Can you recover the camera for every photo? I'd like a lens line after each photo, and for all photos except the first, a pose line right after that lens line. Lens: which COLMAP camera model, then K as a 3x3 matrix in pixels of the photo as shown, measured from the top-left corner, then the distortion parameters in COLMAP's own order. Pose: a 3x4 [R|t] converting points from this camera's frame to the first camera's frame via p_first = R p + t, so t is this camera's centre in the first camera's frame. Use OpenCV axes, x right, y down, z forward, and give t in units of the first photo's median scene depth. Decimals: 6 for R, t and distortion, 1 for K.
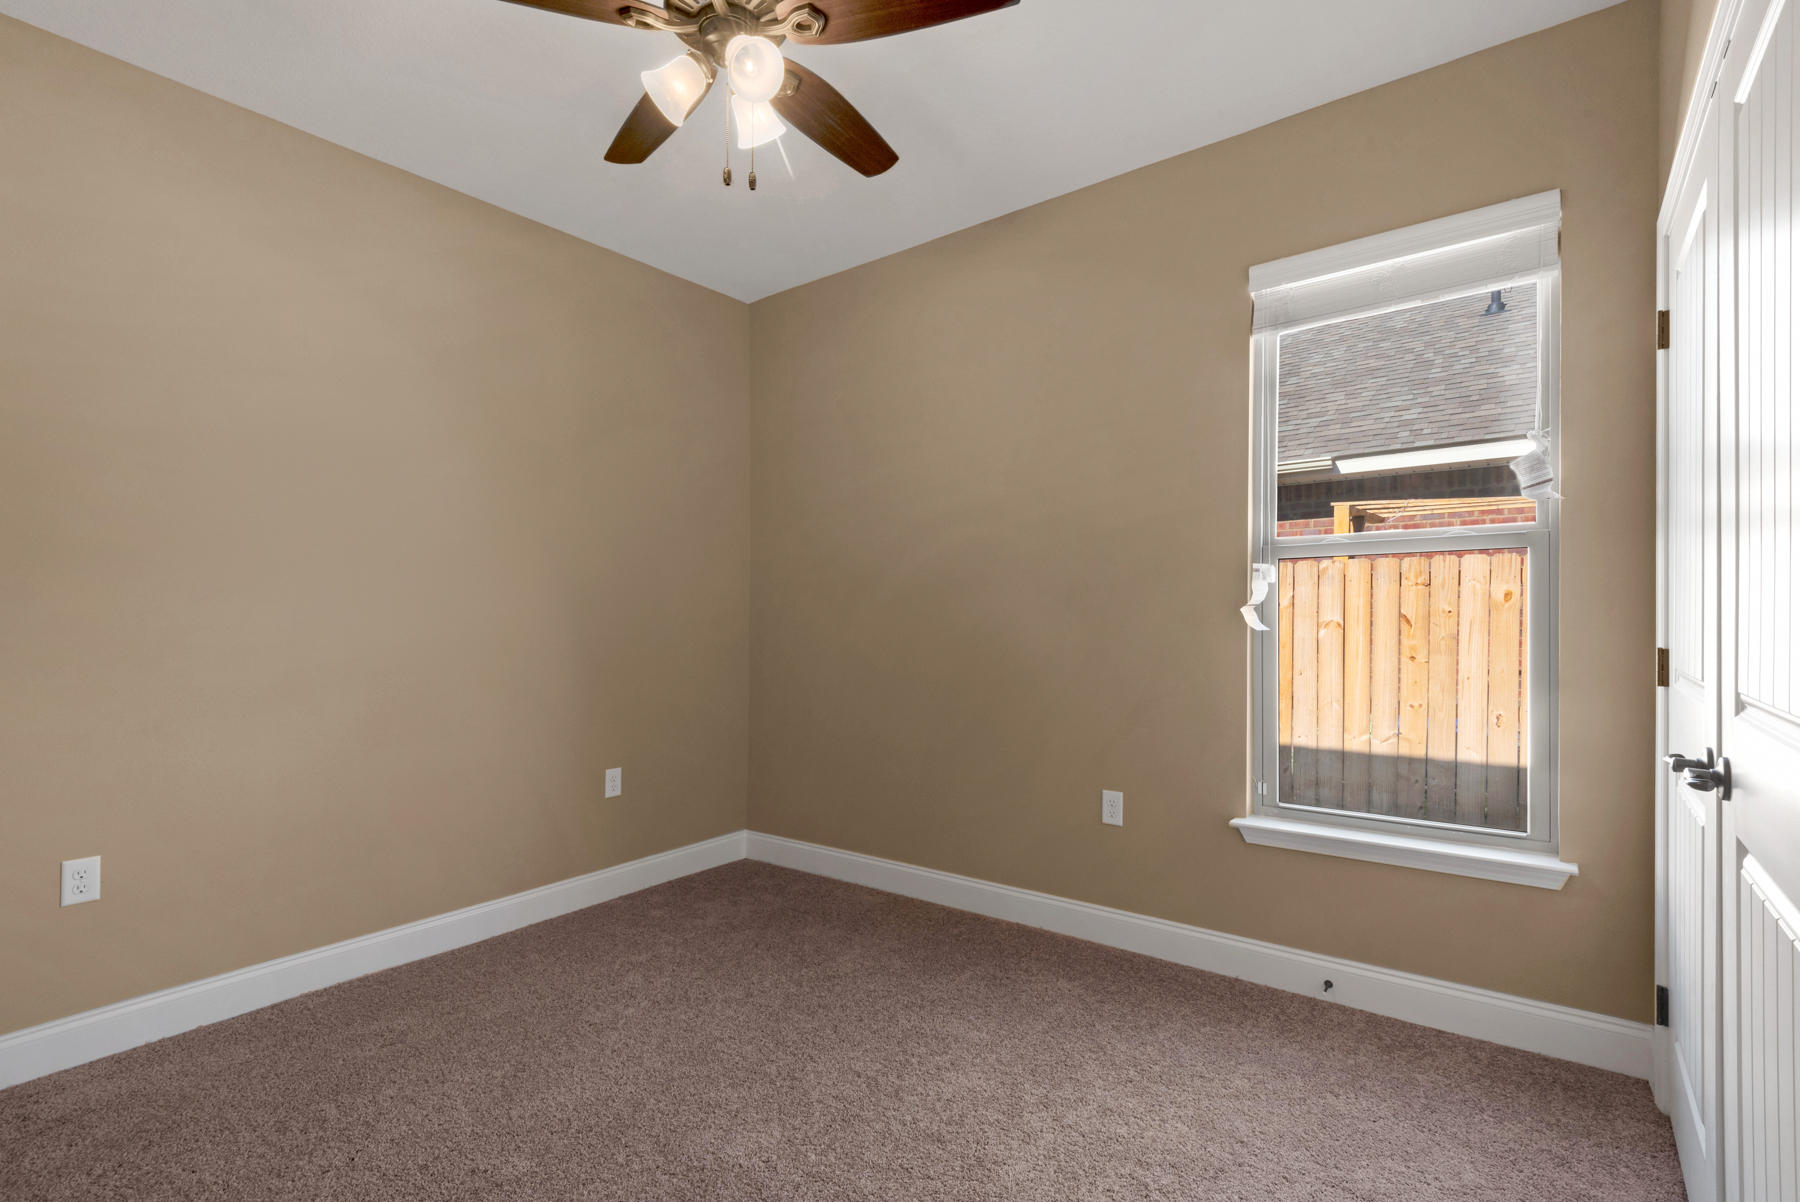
lens RADIAL K [[830.9, 0, 909.4], [0, 830.9, 597.2], [0, 0, 1]] dist [0.044686, -0.026037]
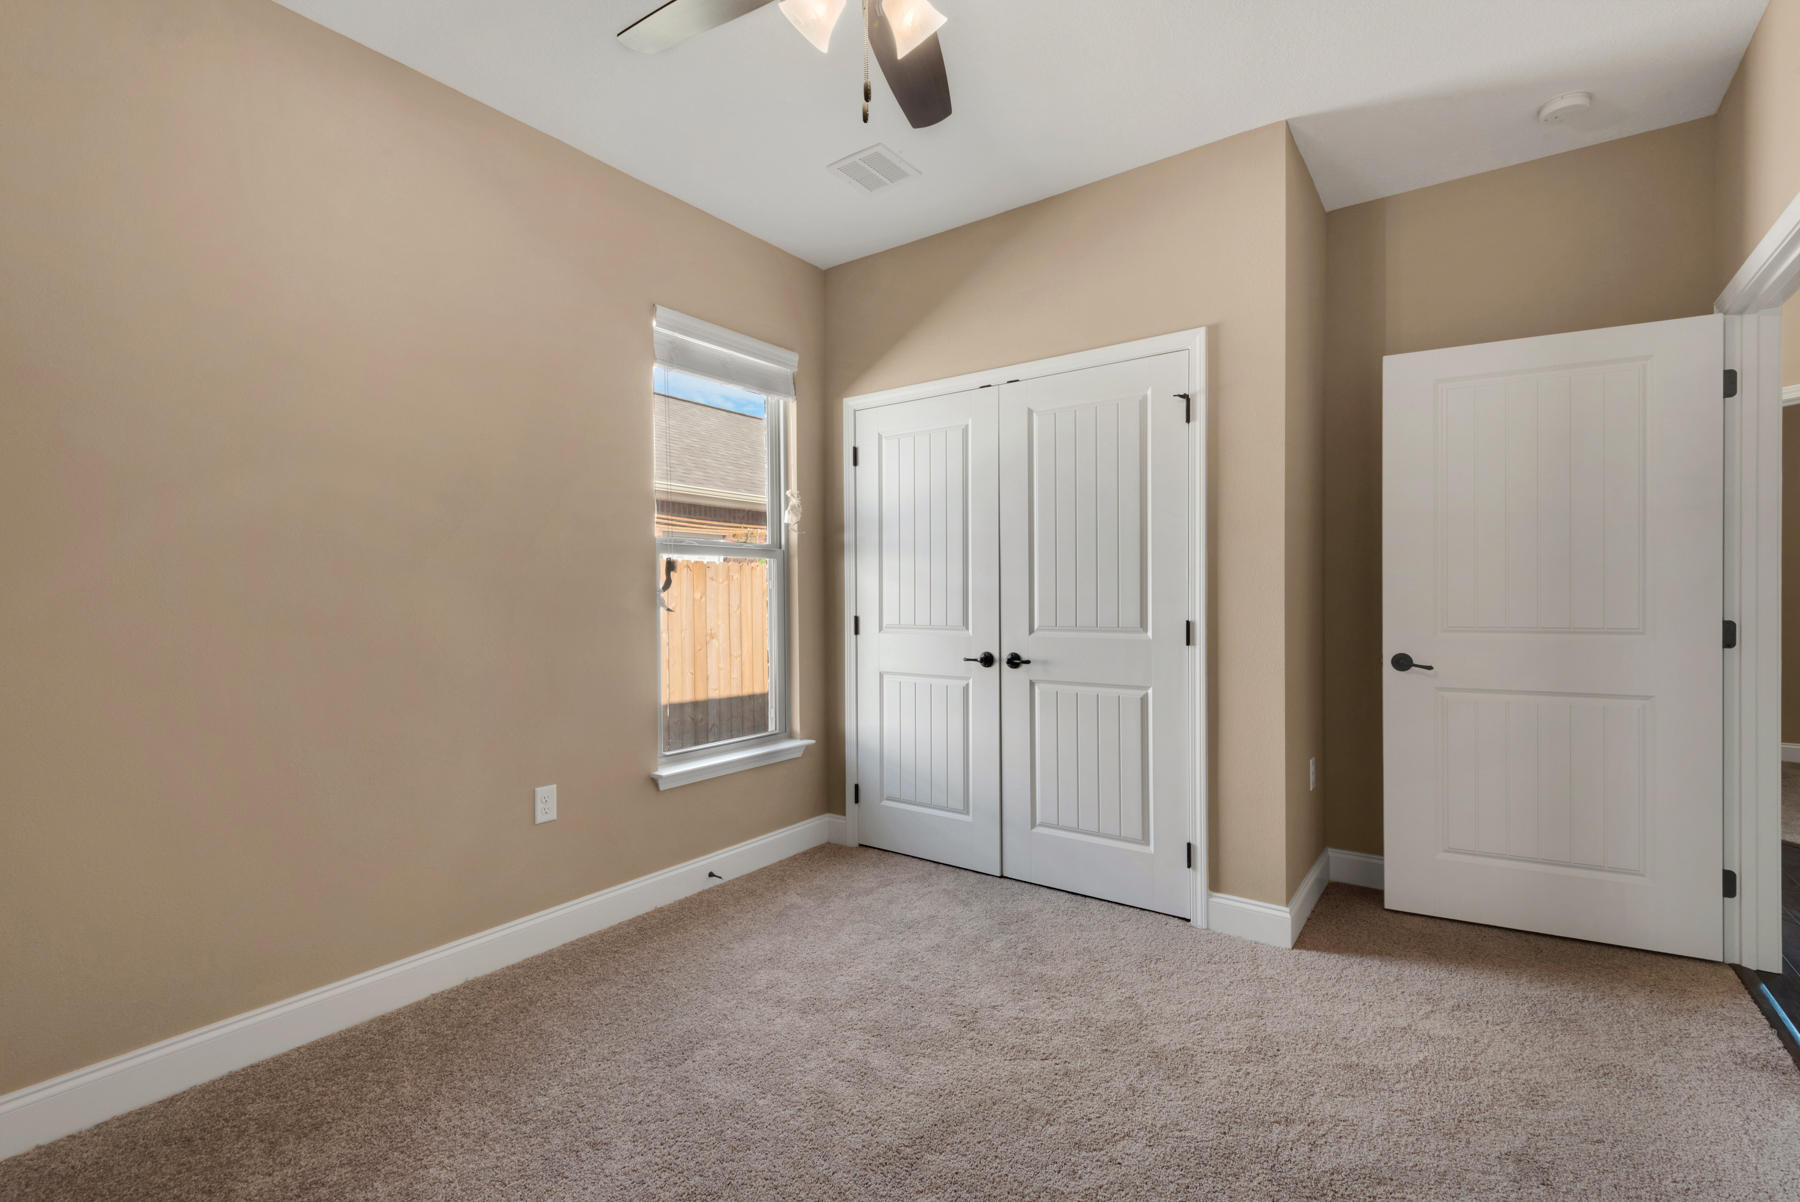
lens RADIAL K [[830.9, 0, 909.4], [0, 830.9, 597.2], [0, 0, 1]] dist [0.044686, -0.026037]
pose [[-0.012717, 0.004386, 0.999910, -0.872809], [-0.010703, 0.999932, -0.004522, 0.020686], [-0.999862, -0.010759, -0.012669, 0.732029]]
